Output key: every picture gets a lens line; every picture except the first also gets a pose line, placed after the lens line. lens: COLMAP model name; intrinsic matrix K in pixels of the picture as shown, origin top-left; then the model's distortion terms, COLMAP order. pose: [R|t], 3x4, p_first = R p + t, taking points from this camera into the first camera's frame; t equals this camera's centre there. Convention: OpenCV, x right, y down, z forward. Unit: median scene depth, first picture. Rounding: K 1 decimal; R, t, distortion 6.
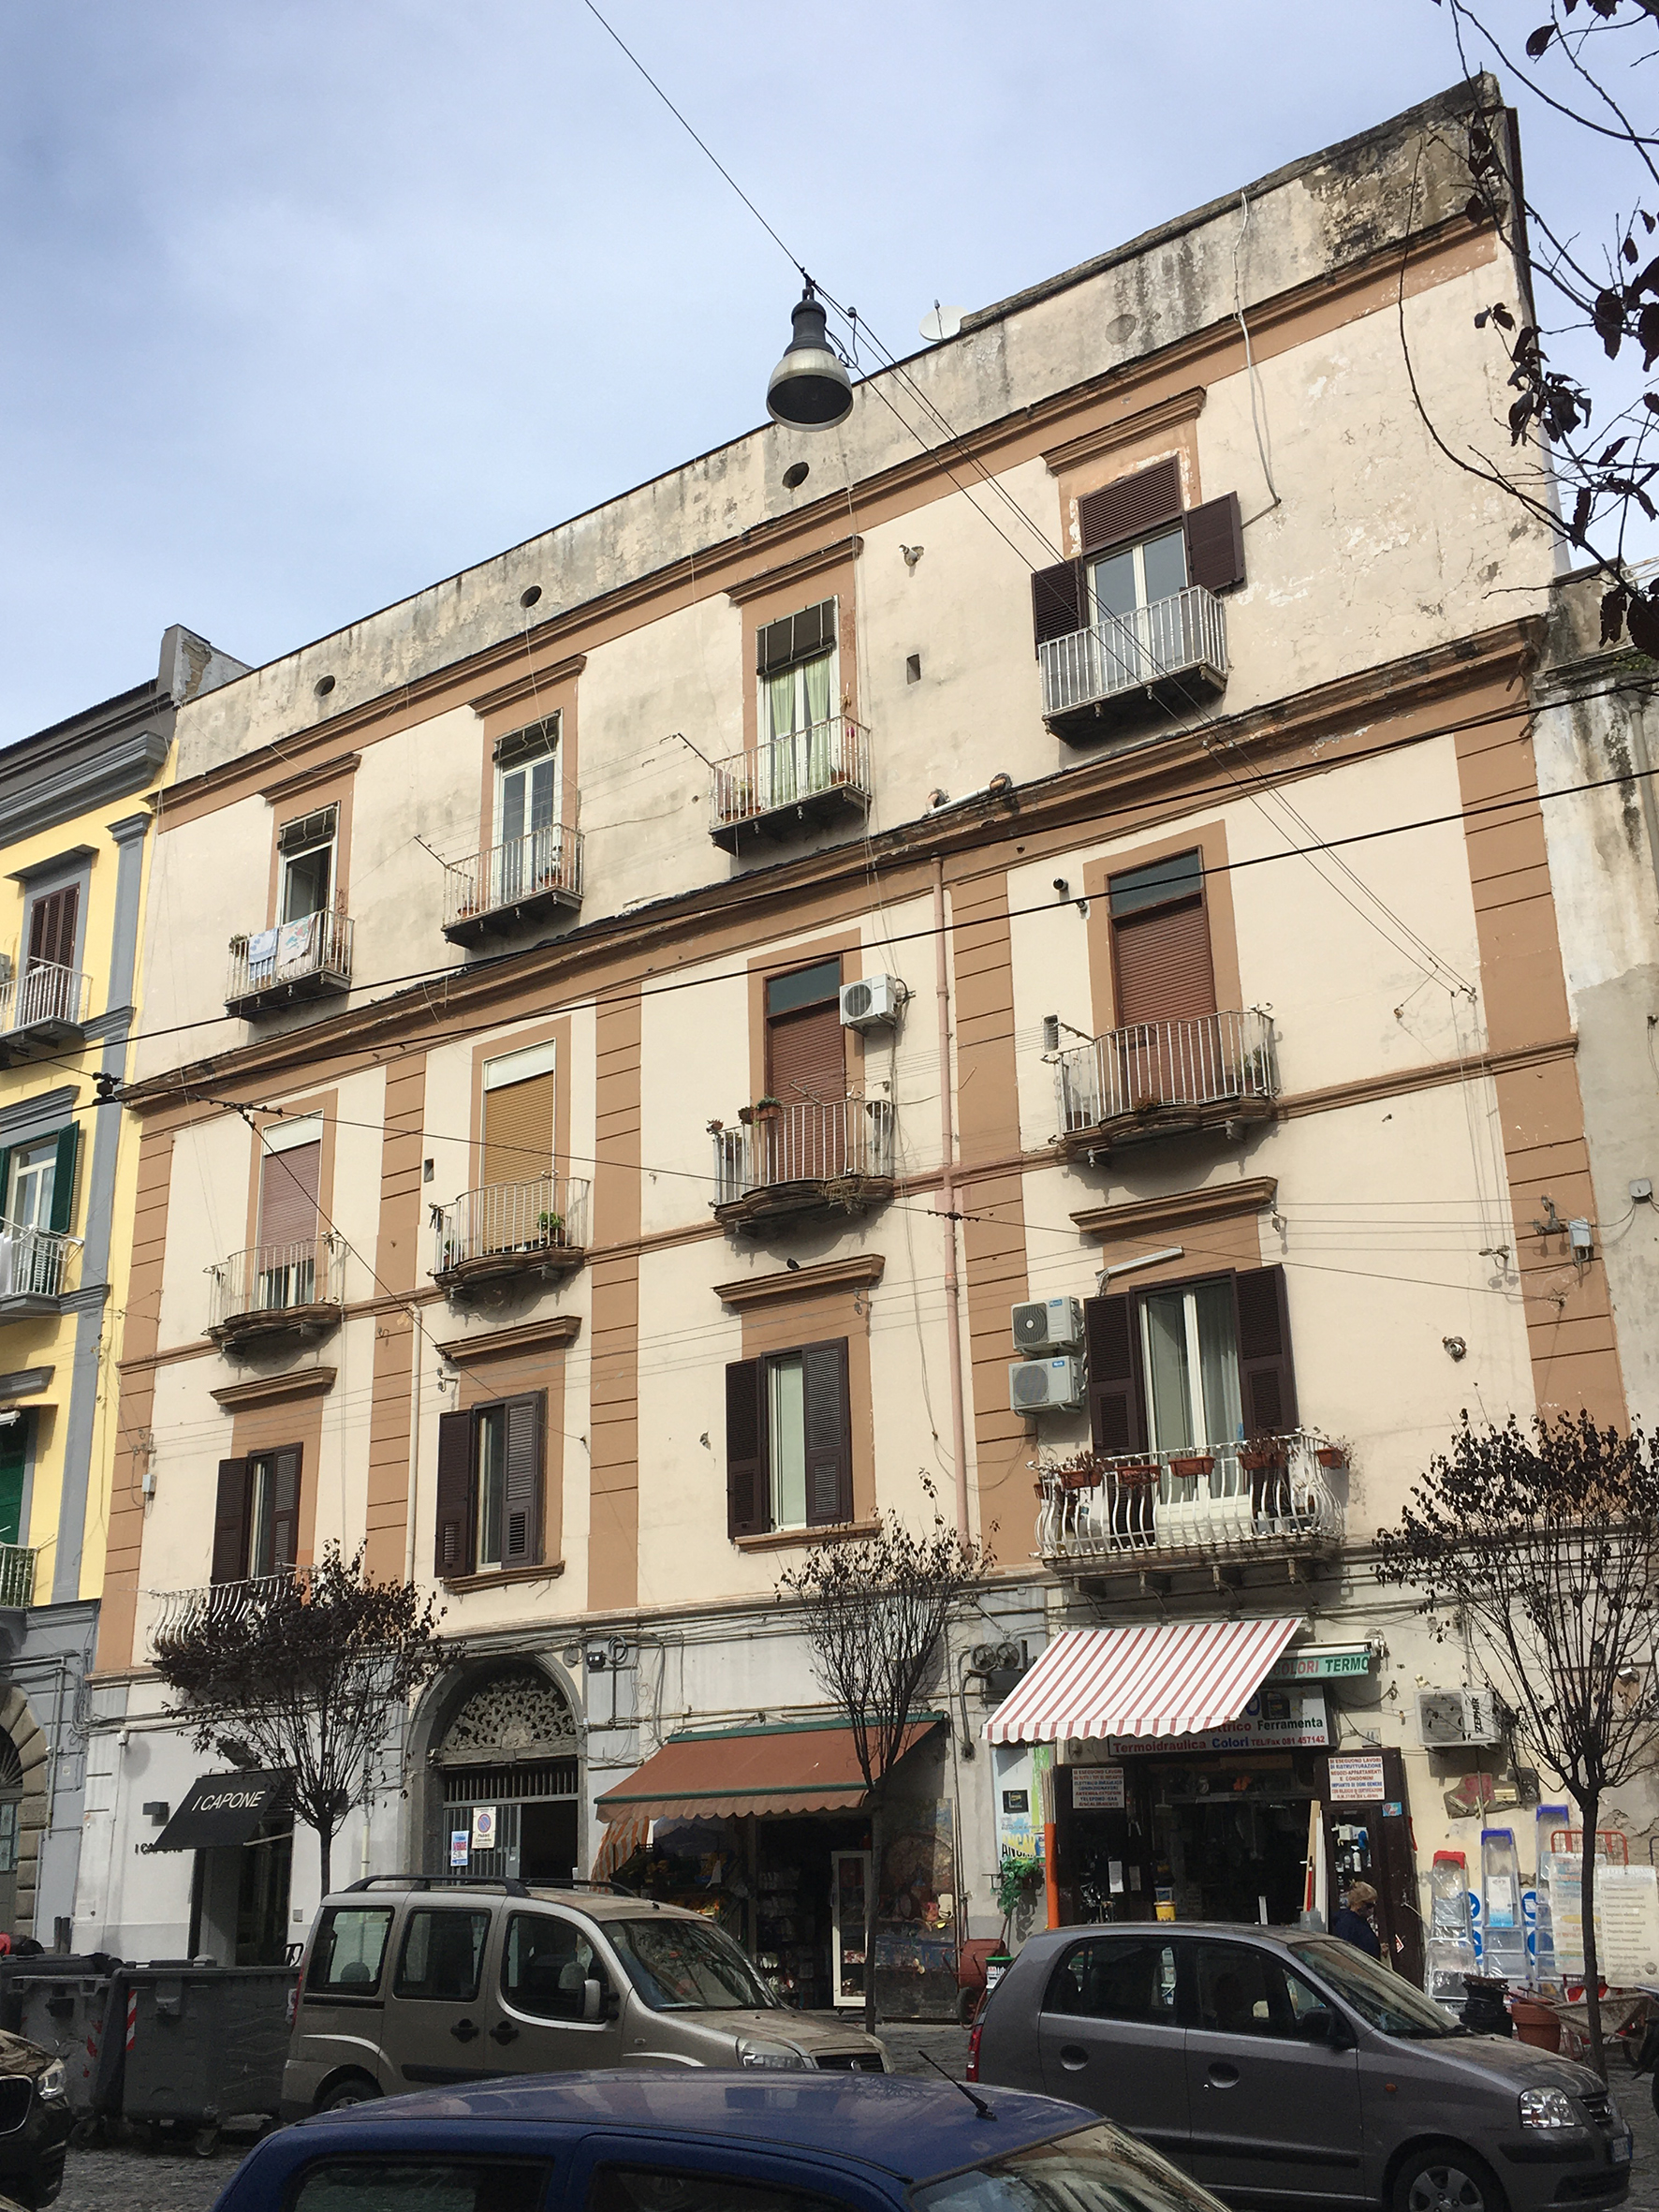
lens RADIAL K [[2252.7, 0, 831.9], [0, 2252.7, 1115.4], [0, 0, 1]] dist [0.063939, 0.000000]
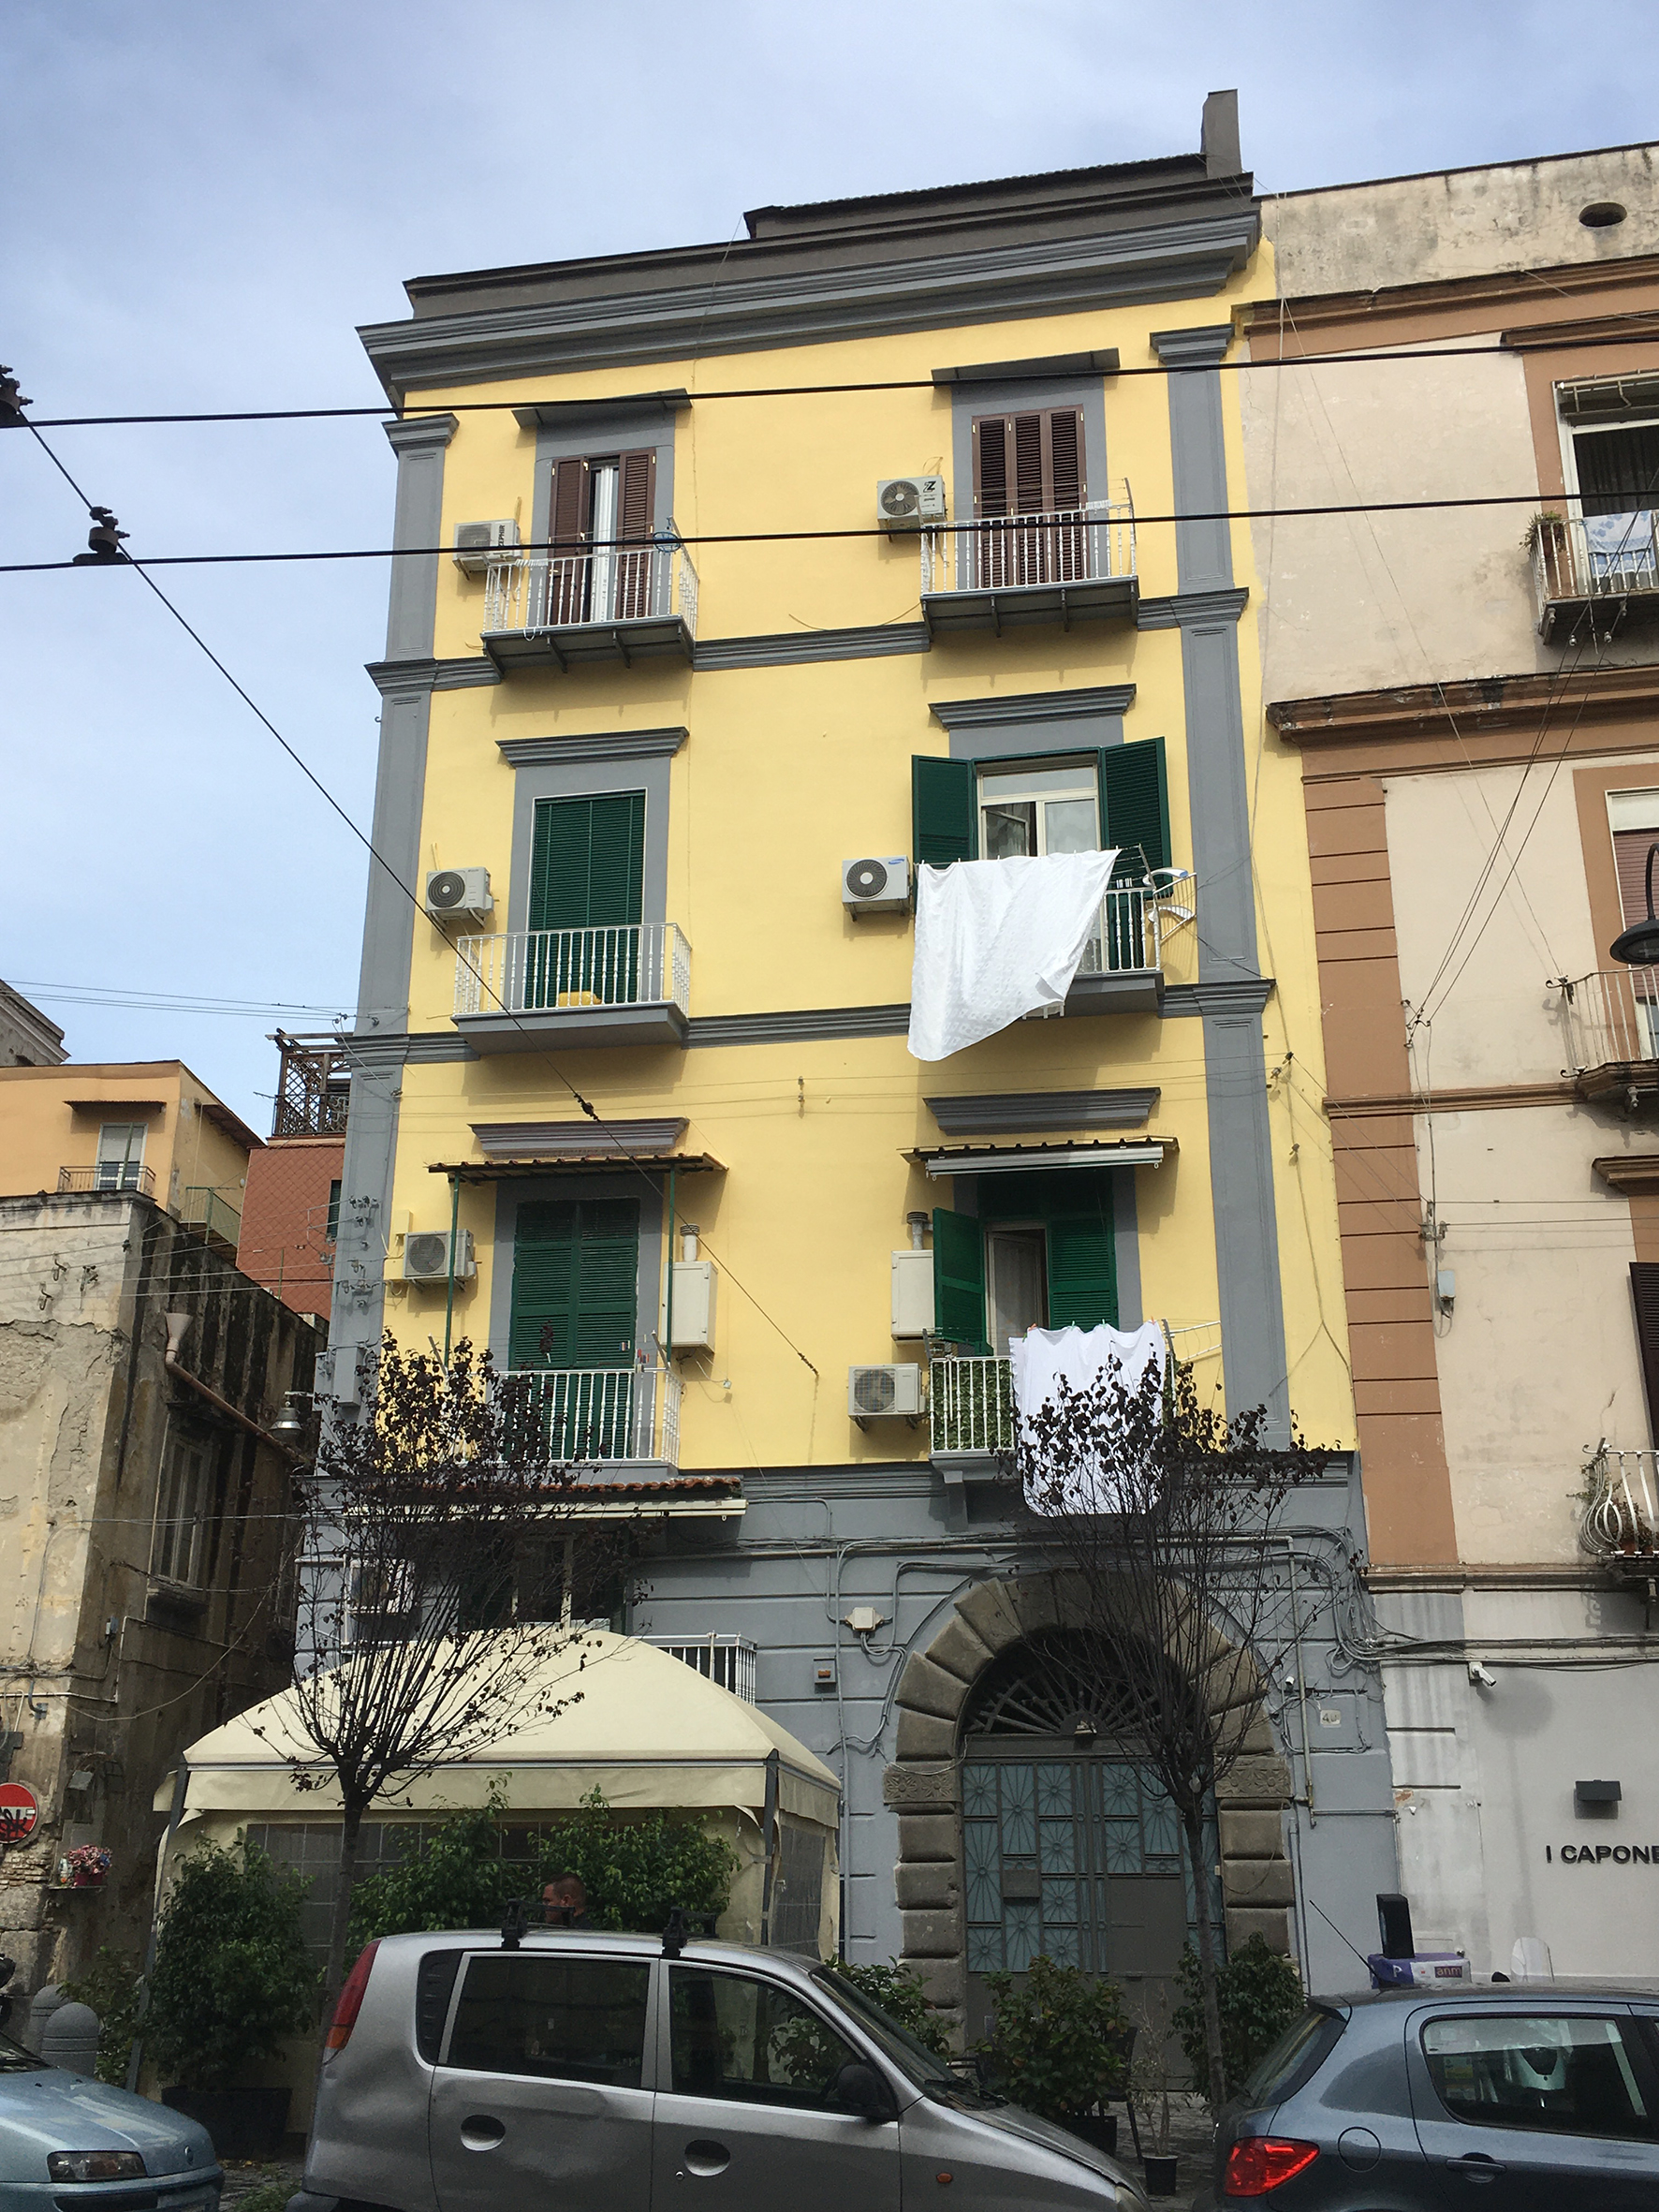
lens RADIAL K [[2238.5, 0, 827.4], [0, 2238.5, 1093.9], [0, 0, 1]] dist [0.044966, 0.000000]
pose [[0.902852, 0.180158, 0.390386, -0.670557], [-0.164523, 0.983635, -0.073439, 0.172115], [-0.397228, 0.002077, 0.917717, 0.450803]]
